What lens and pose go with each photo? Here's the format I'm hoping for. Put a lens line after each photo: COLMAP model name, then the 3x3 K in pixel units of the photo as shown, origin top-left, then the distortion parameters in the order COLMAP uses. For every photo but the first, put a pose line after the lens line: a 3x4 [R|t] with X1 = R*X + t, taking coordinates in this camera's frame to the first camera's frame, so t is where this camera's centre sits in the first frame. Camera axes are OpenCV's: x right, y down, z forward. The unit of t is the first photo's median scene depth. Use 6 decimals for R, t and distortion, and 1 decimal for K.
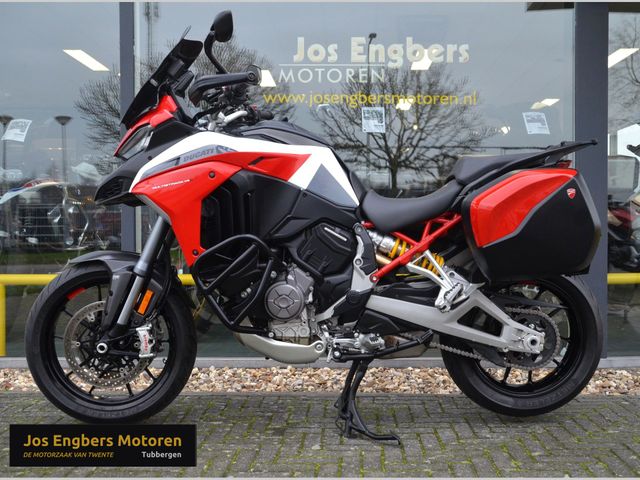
lens RADIAL K [[720.5, 0, 329.9], [0, 720.5, 238.9], [0, 0, 1]] dist [-0.059714, 0.018653]
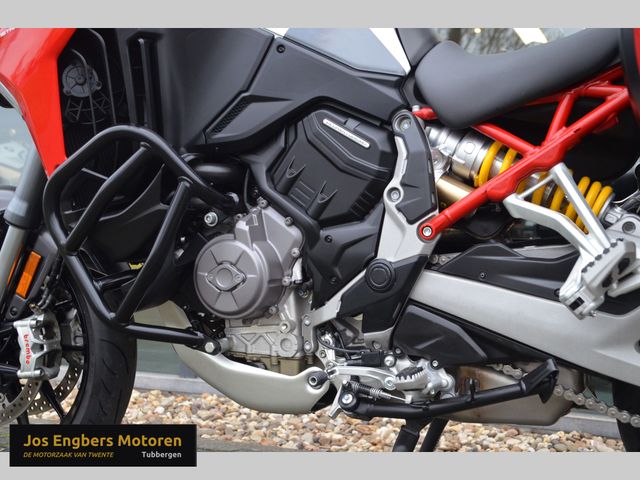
lens RADIAL K [[813.8, 0, 320.0], [0, 813.8, 240.0], [0, 0, 1]] dist [0.064112, 0.028933]
pose [[0.921659, 0.013638, -0.387760, 0.190460], [-0.018802, 0.999778, -0.009527, 0.065112], [0.387544, 0.016071, 0.921711, 0.521015]]
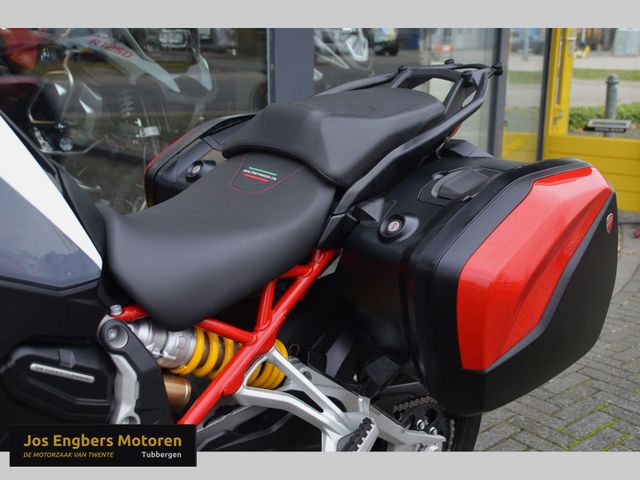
lens RADIAL K [[793.6, 0, 332.9], [0, 793.6, 238.9], [0, 0, 1]] dist [0.113206, 0.074255]
pose [[0.744291, -0.158362, 0.648808, -0.134557], [-0.001473, 0.971089, 0.238715, -0.158819], [-0.667854, -0.178629, 0.722539, 0.644891]]
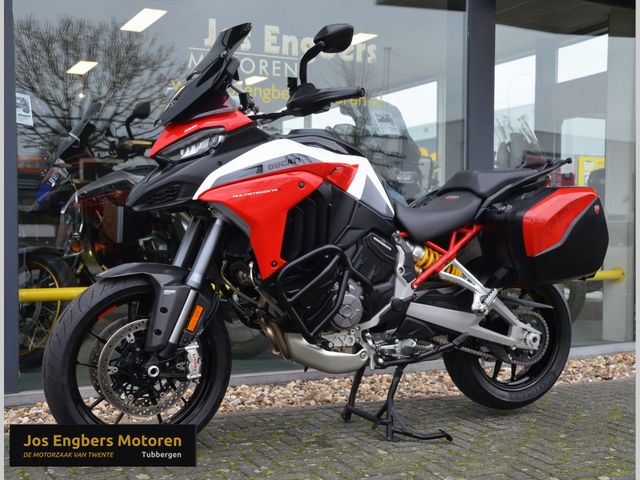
lens RADIAL K [[907.5, 0, 320.7], [0, 907.5, 251.0], [0, 0, 1]] dist [0.014517, 0.041751]
pose [[0.892777, -0.007688, 0.450433, -0.648632], [-0.000555, 0.999835, 0.018165, -0.019615], [-0.450499, -0.016467, 0.892625, -0.113274]]
